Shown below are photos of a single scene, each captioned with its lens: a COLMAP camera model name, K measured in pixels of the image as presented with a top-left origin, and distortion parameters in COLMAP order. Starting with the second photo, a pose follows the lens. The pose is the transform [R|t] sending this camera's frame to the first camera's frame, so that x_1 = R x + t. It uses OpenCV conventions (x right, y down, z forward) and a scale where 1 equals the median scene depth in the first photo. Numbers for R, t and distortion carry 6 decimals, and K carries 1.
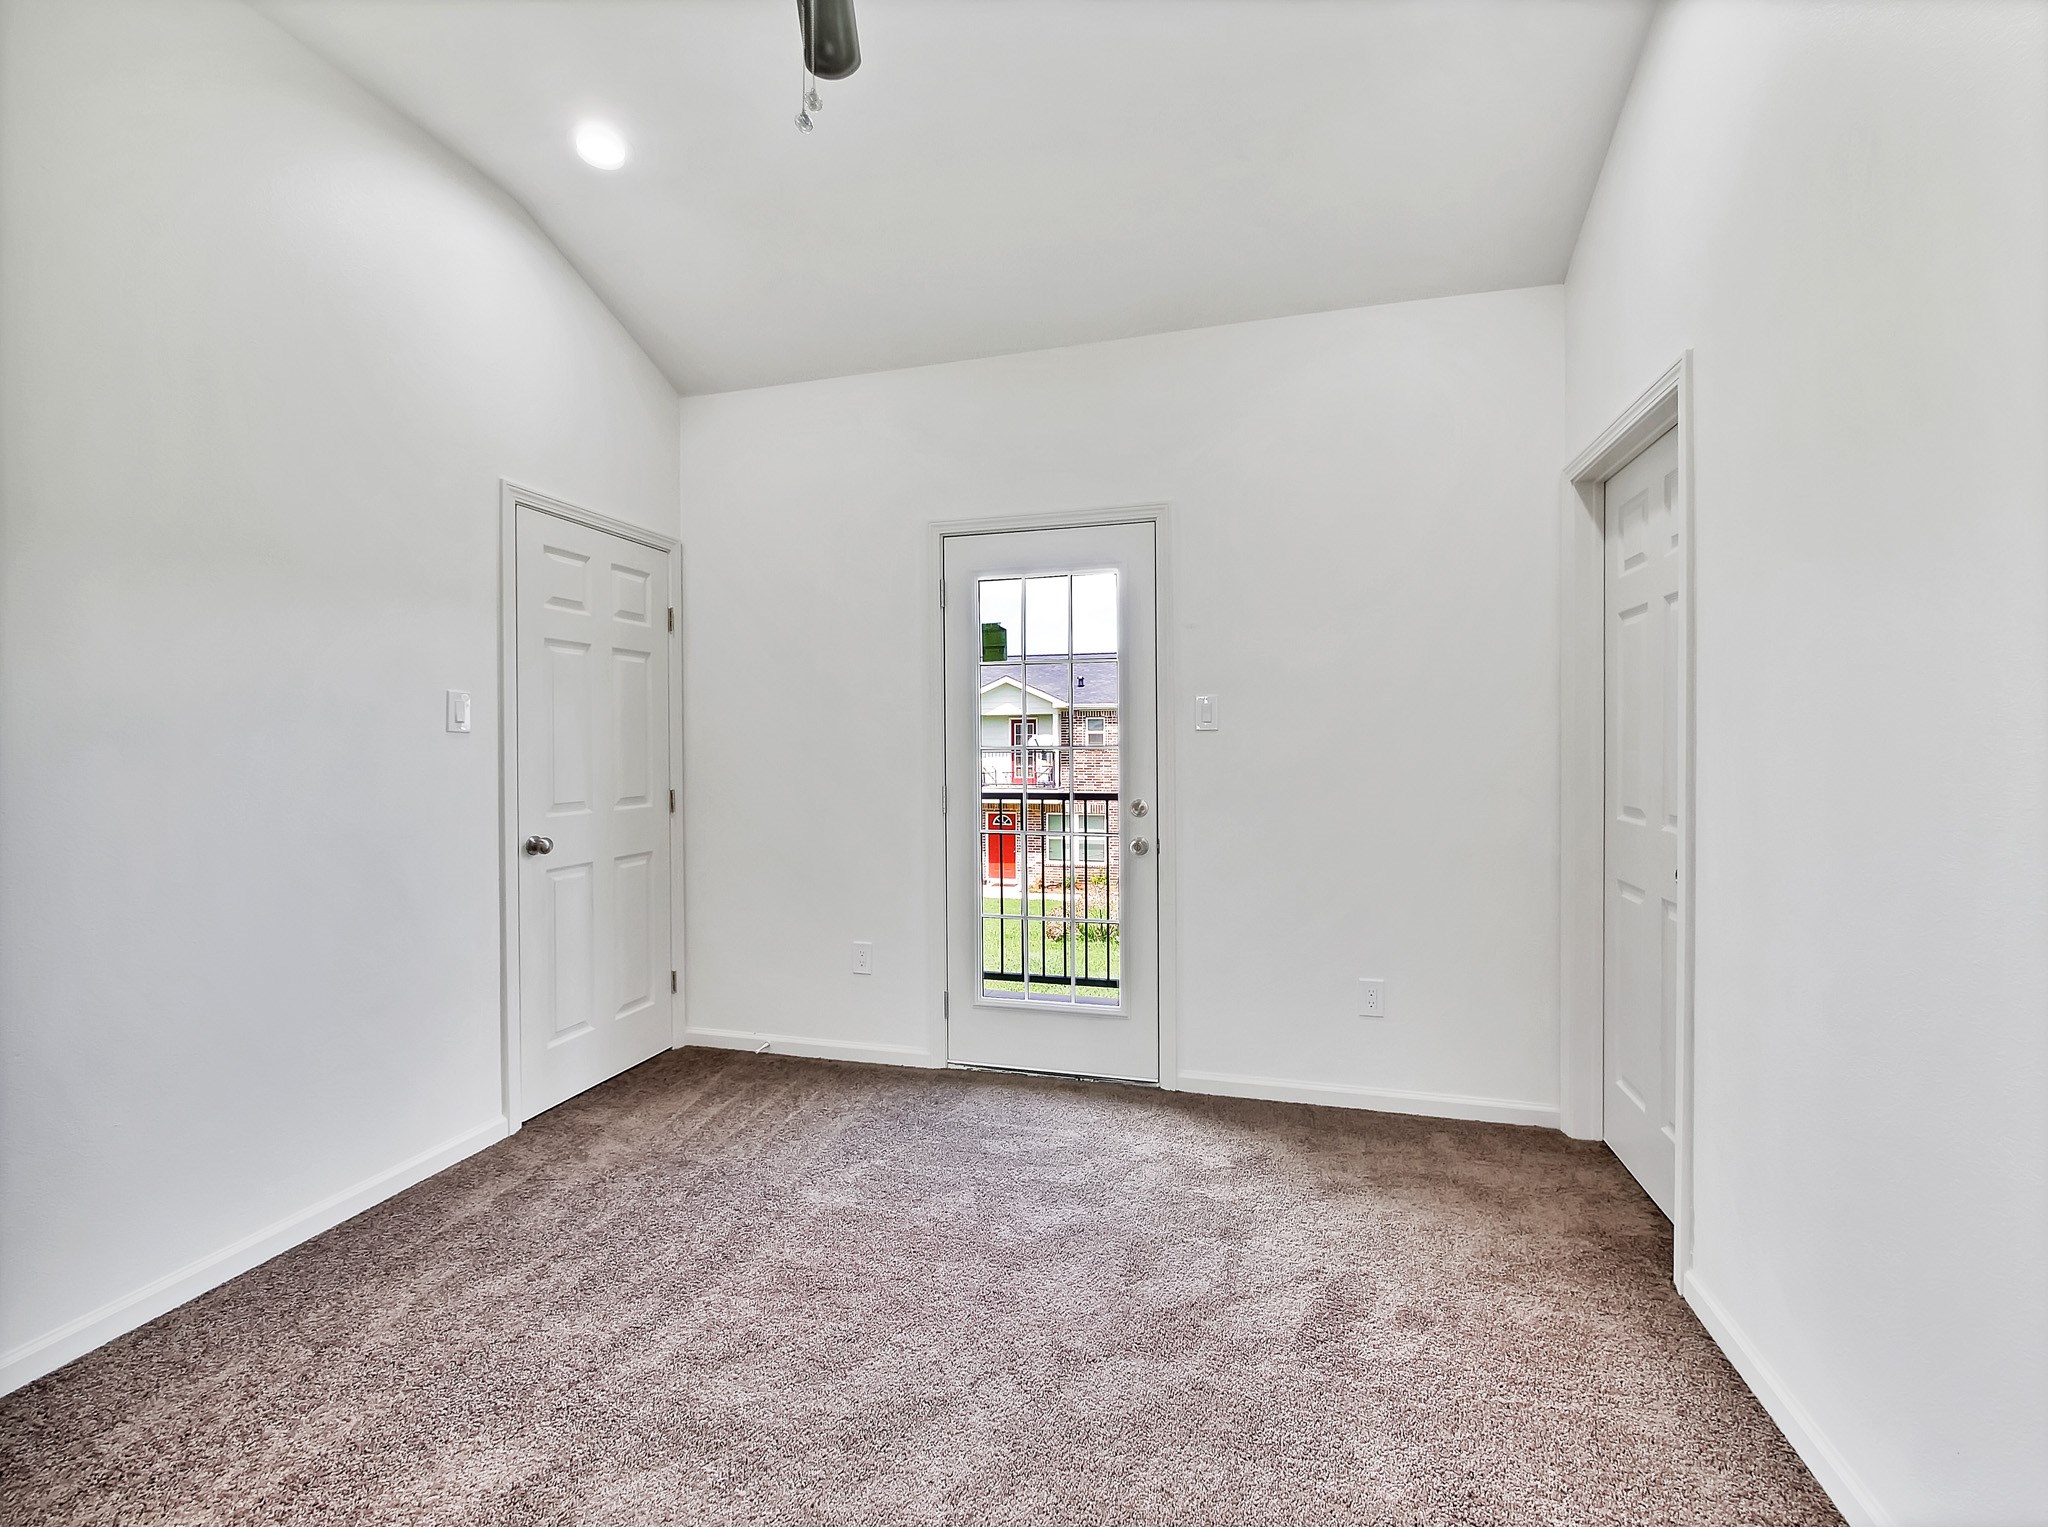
lens RADIAL K [[893.3, 0, 1029.4], [0, 893.3, 767.4], [0, 0, 1]] dist [0.002940, 0.000046]
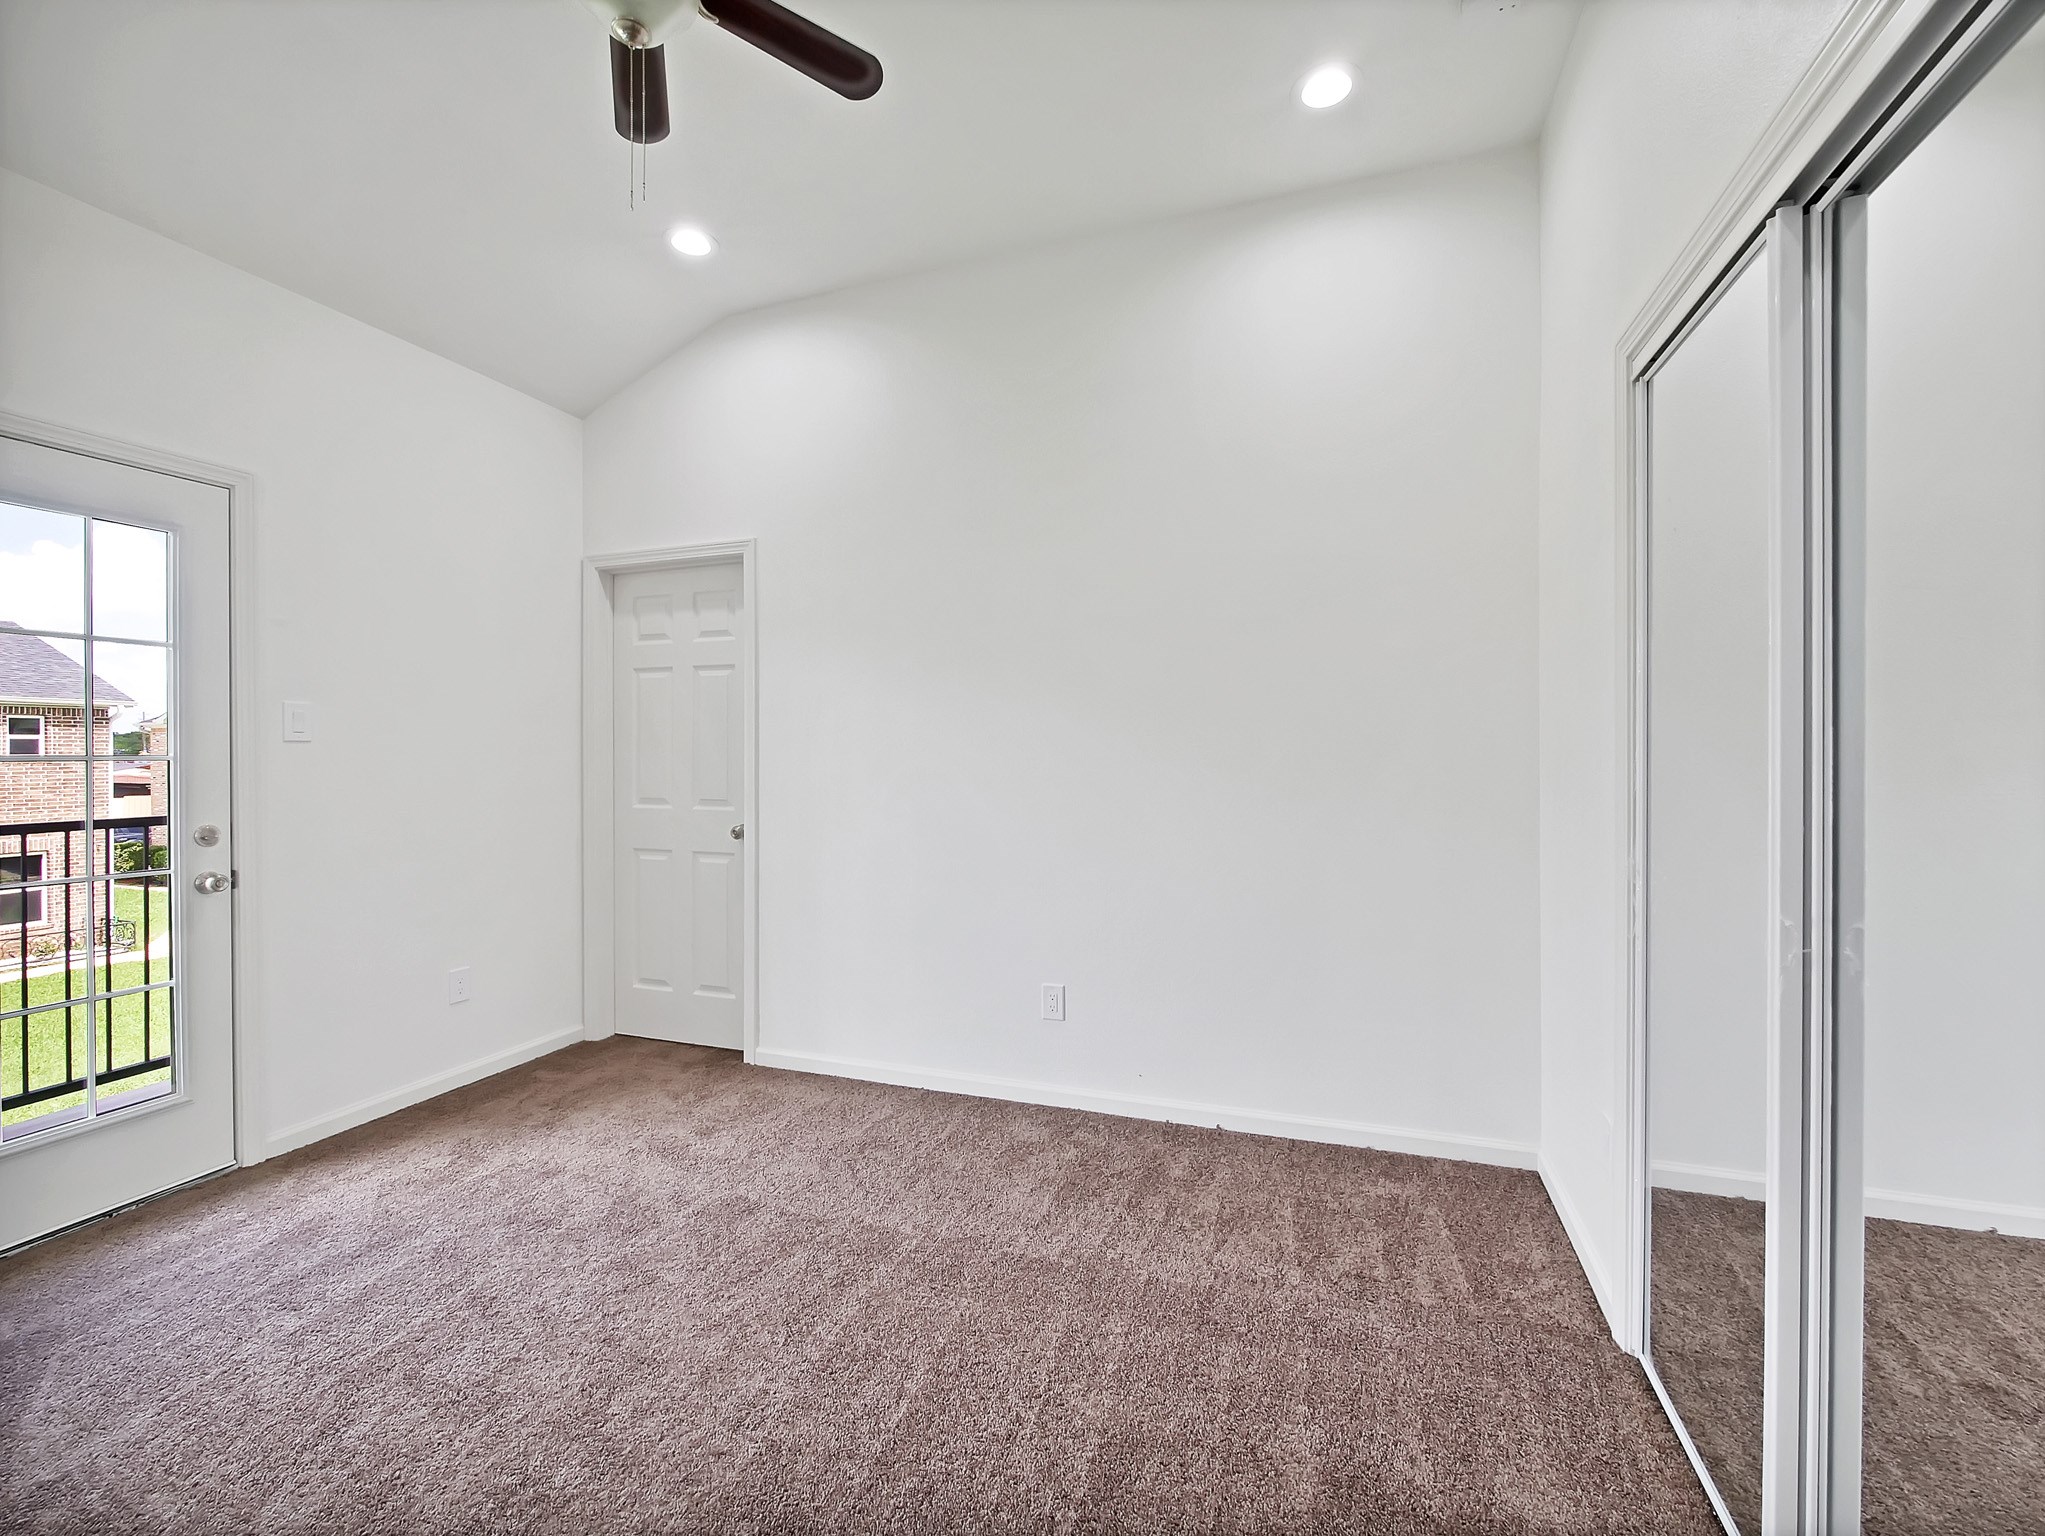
lens RADIAL K [[911.2, 0, 1026.5], [0, 911.2, 762.5], [0, 0, 1]] dist [0.000062, -0.000082]
pose [[0.058241, -0.001006, 0.998302, -0.777608], [0.029133, 0.999575, -0.000692, 0.004162], [-0.997877, 0.029124, 0.058246, 0.249182]]
